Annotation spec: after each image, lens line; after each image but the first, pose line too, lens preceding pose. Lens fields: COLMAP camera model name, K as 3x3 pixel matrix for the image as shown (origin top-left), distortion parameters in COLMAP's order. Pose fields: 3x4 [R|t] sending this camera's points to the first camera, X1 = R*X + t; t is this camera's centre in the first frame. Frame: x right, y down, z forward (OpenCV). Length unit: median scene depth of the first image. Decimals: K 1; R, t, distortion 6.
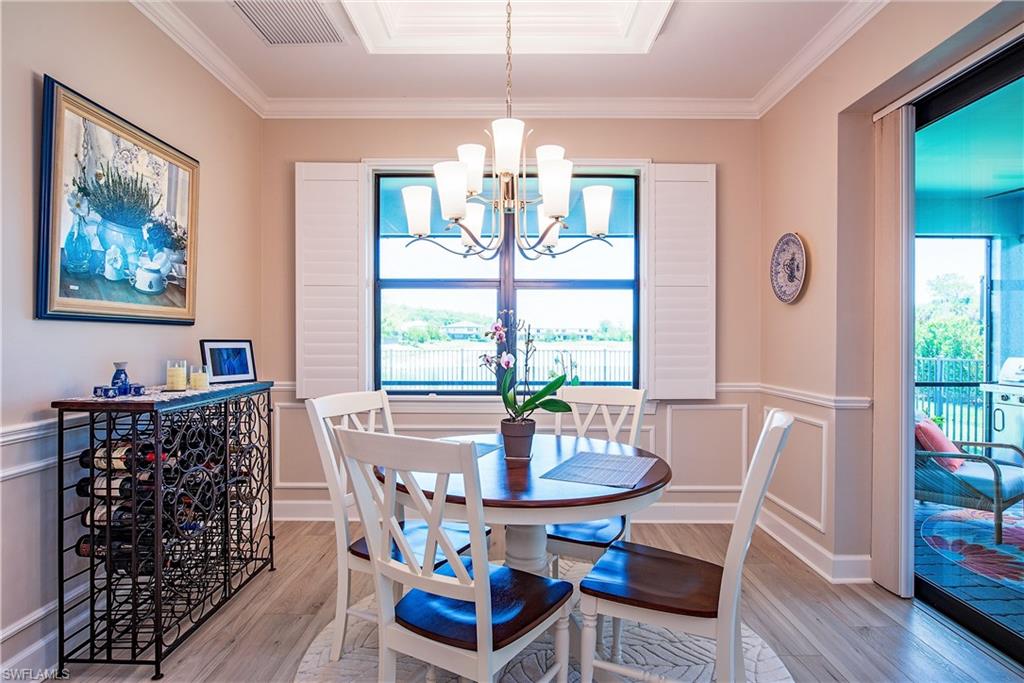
lens RADIAL K [[569.4, 0, 509.9], [0, 569.4, 337.2], [0, 0, 1]] dist [0.004791, 0.000538]
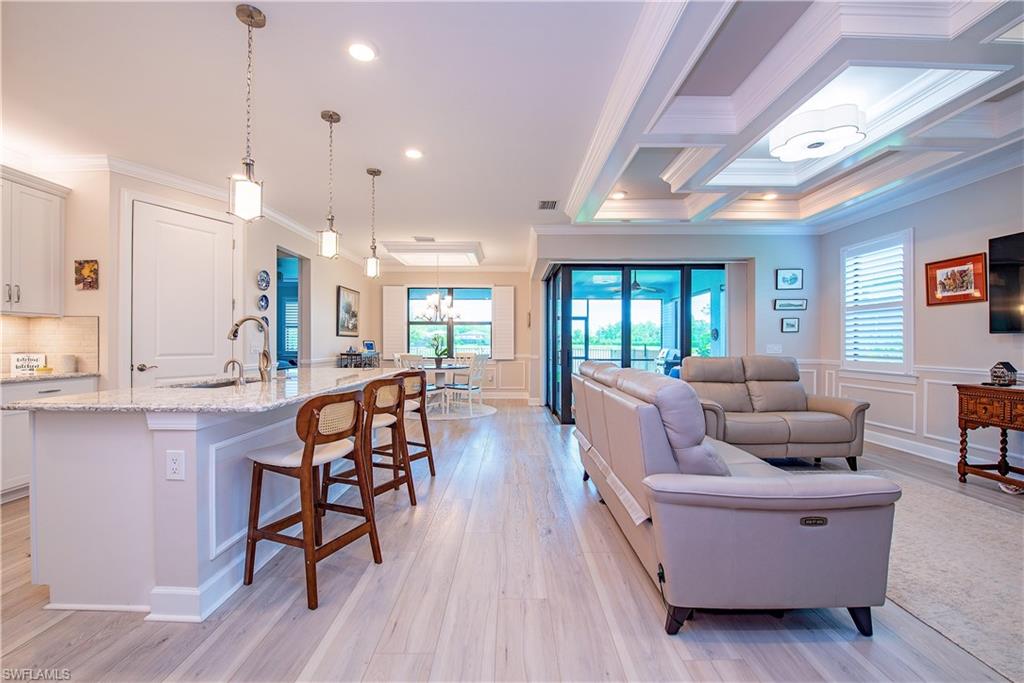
lens RADIAL K [[412.6, 0, 508.4], [0, 412.6, 340.8], [0, 0, 1]] dist [0.002380, 0.000113]
pose [[0.999959, -0.002485, 0.008749, 0.282578], [0.002534, 0.999981, -0.005628, 0.015095], [-0.008735, 0.005650, 0.999946, -1.212243]]
